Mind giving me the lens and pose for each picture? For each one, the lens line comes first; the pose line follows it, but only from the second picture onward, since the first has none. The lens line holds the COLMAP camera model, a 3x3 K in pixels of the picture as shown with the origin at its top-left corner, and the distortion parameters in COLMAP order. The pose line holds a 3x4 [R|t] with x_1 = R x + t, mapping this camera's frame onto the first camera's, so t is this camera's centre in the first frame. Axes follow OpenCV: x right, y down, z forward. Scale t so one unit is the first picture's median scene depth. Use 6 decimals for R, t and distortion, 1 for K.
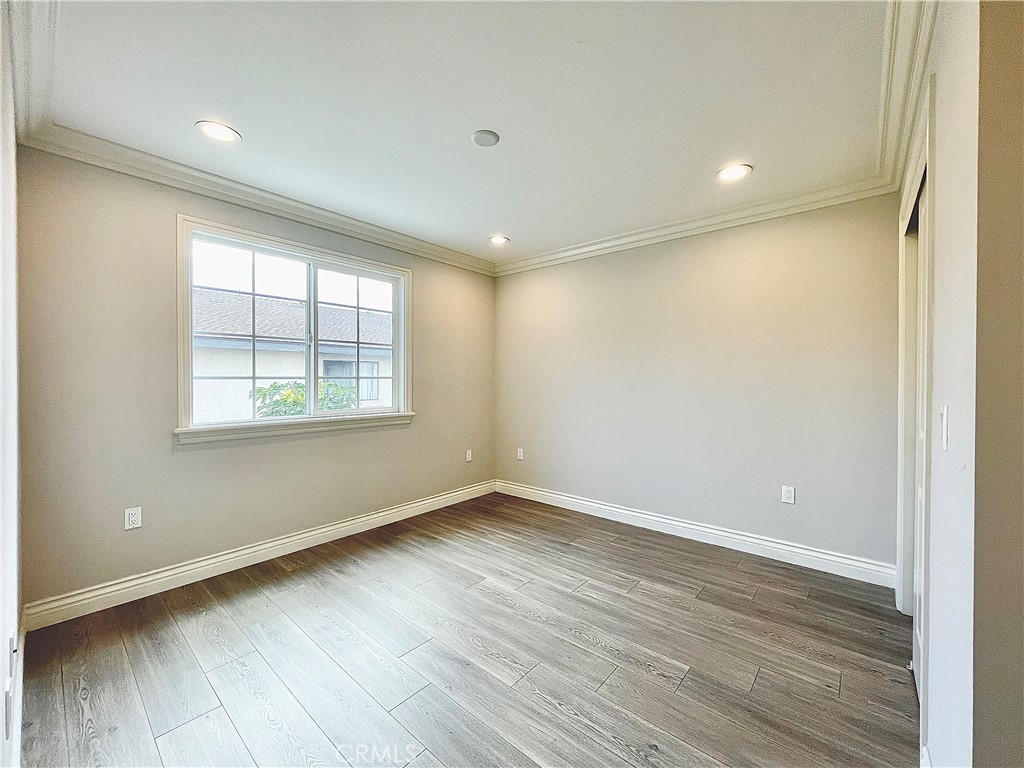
lens RADIAL K [[410.1, 0, 512.0], [0, 410.1, 384.0], [0, 0, 1]] dist [0.000133, -0.000014]
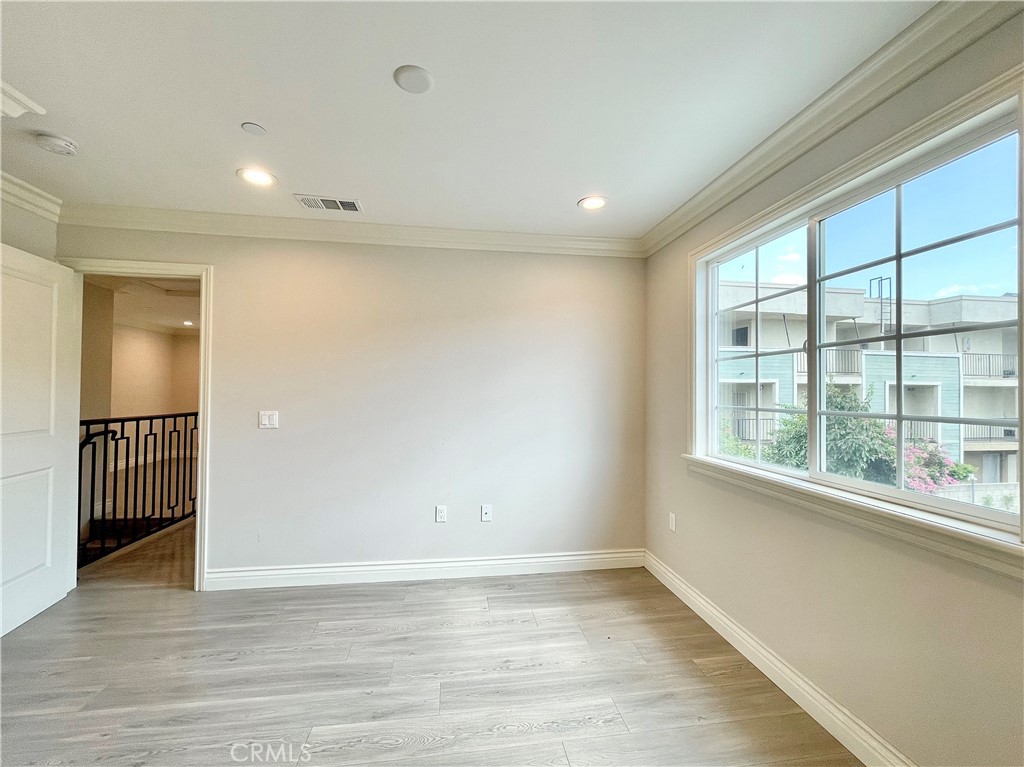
lens RADIAL K [[428.0, 0, 512.0], [0, 428.0, 383.5], [0, 0, 1]] dist [0.033846, -0.000059]
pose [[-0.653271, -0.017382, -0.756925, 0.417448], [-0.016129, 0.999829, -0.009039, -0.073662], [0.756952, 0.006303, -0.653440, 1.713282]]
